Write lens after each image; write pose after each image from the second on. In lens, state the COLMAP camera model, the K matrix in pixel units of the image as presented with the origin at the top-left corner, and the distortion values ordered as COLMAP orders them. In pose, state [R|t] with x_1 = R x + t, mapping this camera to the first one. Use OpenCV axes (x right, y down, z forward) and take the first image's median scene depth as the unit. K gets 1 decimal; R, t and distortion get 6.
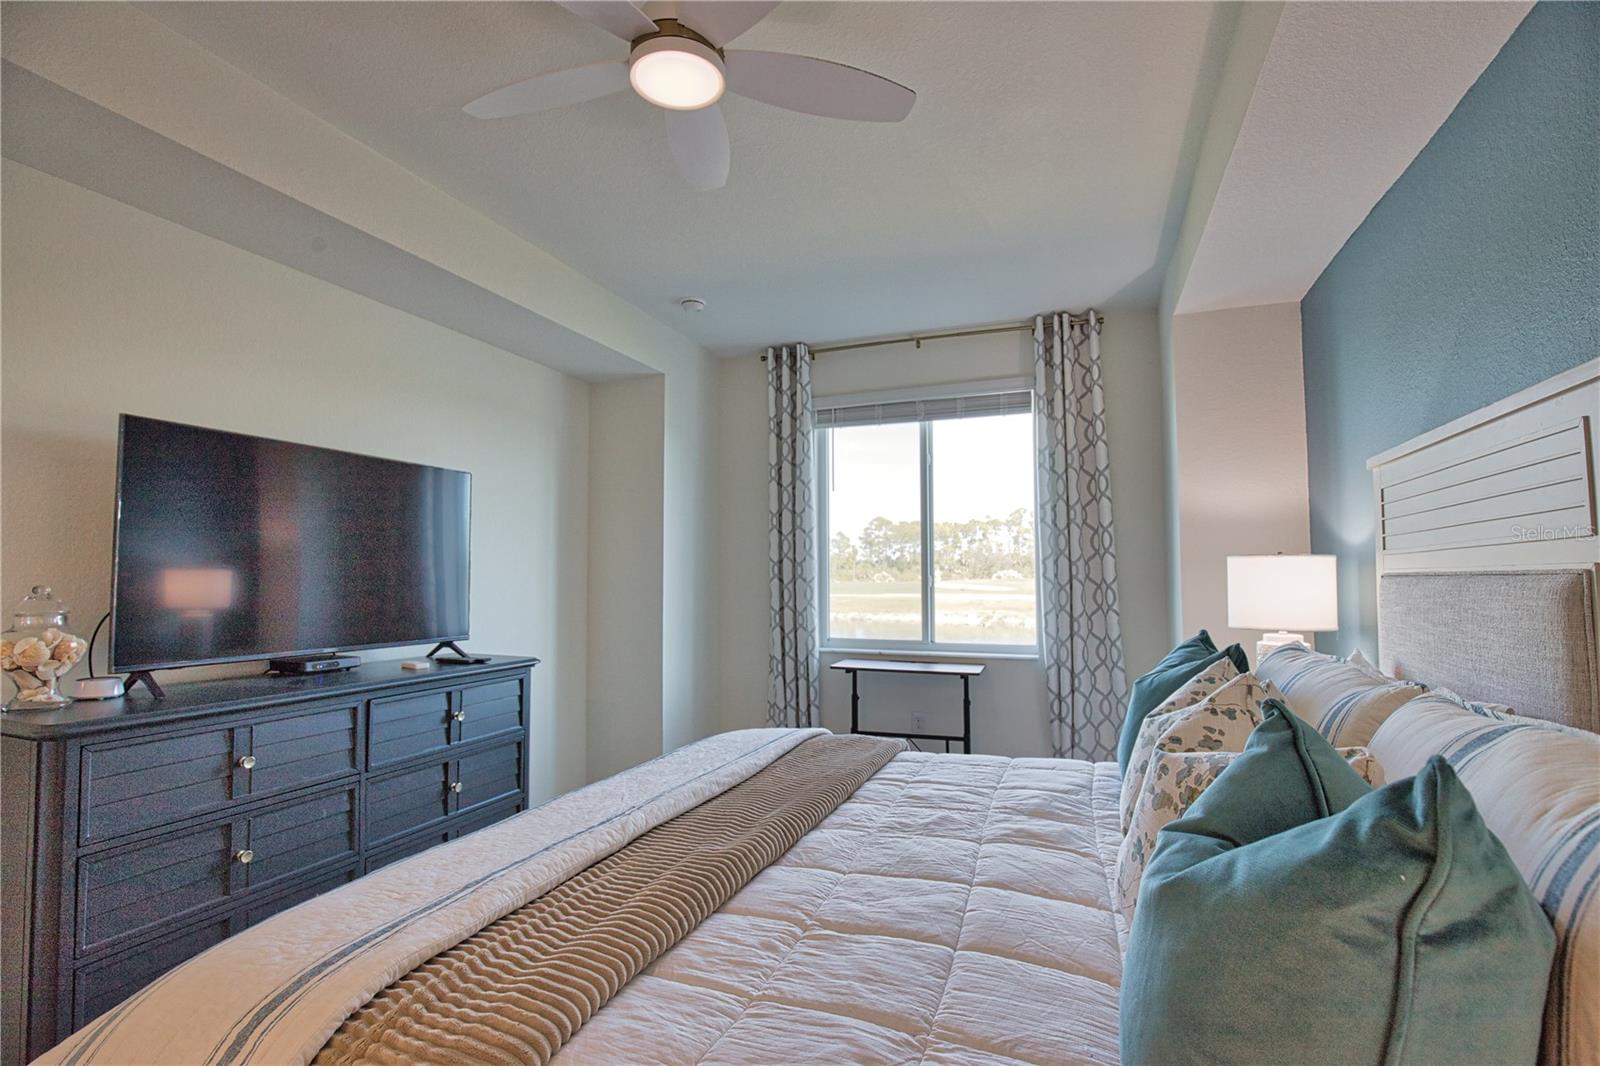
lens RADIAL K [[728.5, 0, 803.8], [0, 728.5, 542.7], [0, 0, 1]] dist [-0.001875, -0.000213]
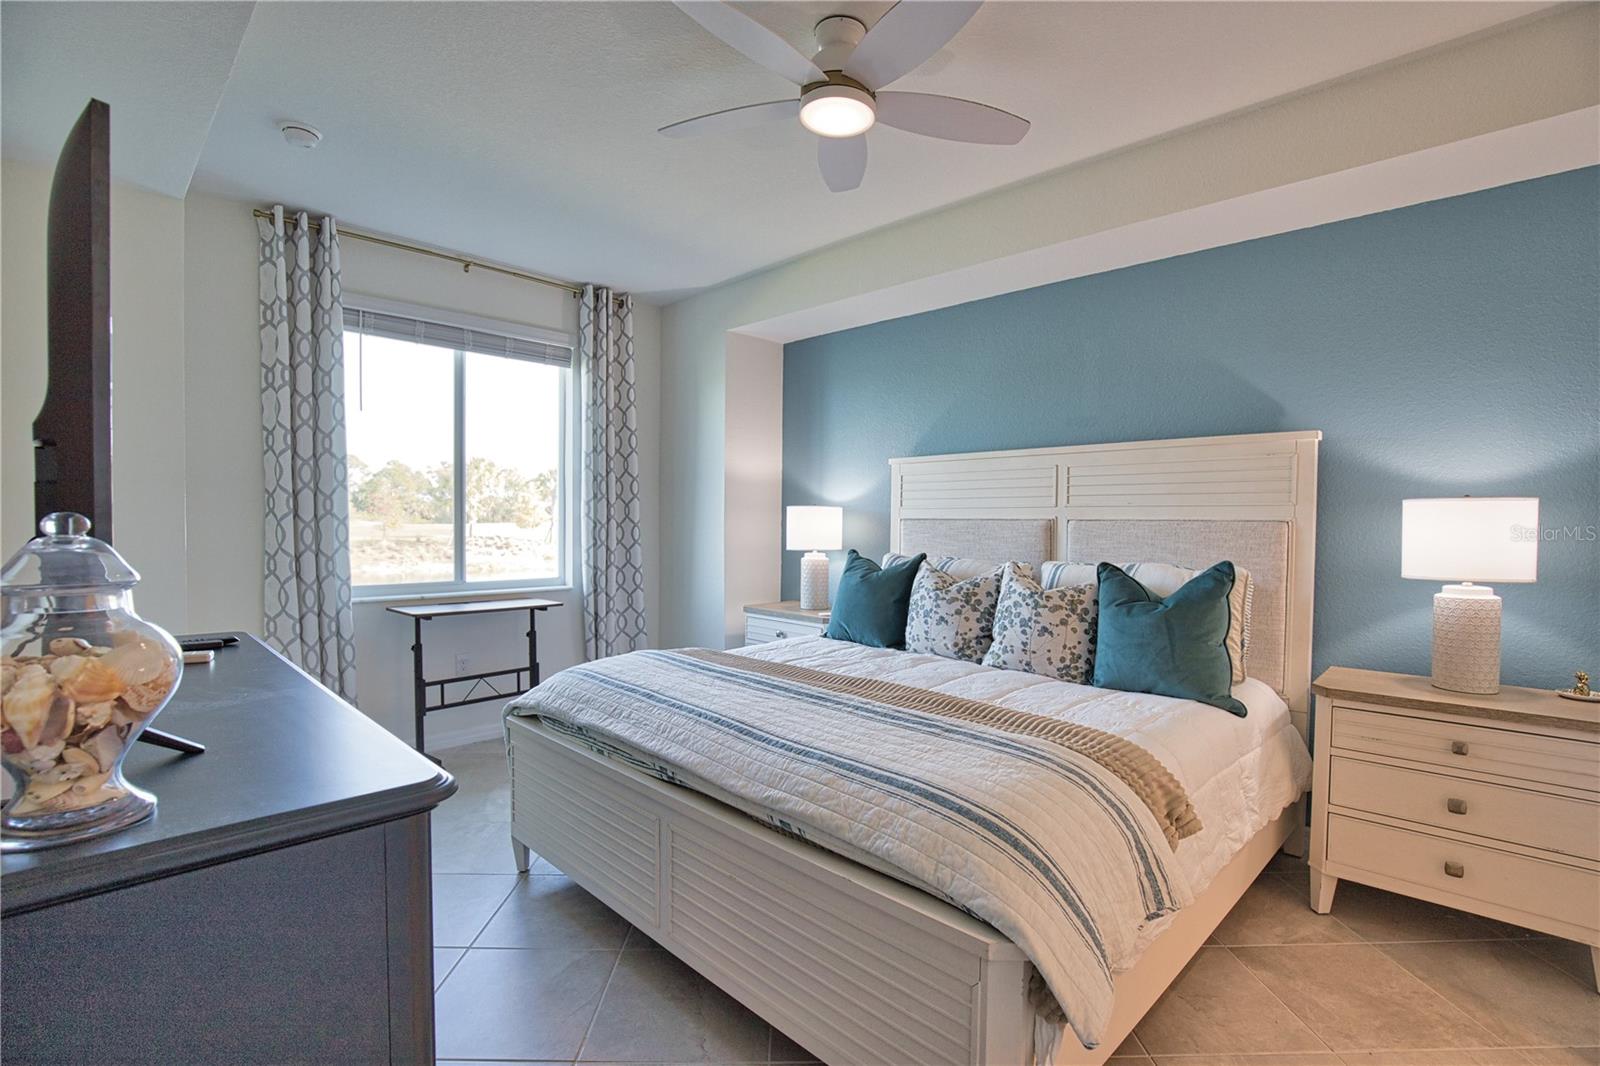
lens RADIAL K [[733.7, 0, 808.5], [0, 733.7, 537.6], [0, 0, 1]] dist [-0.022347, 0.000015]
pose [[0.400436, -0.014864, 0.916204, -0.535424], [-0.054116, 0.997740, 0.039838, 0.013834], [-0.914725, -0.065534, 0.398727, 0.198641]]
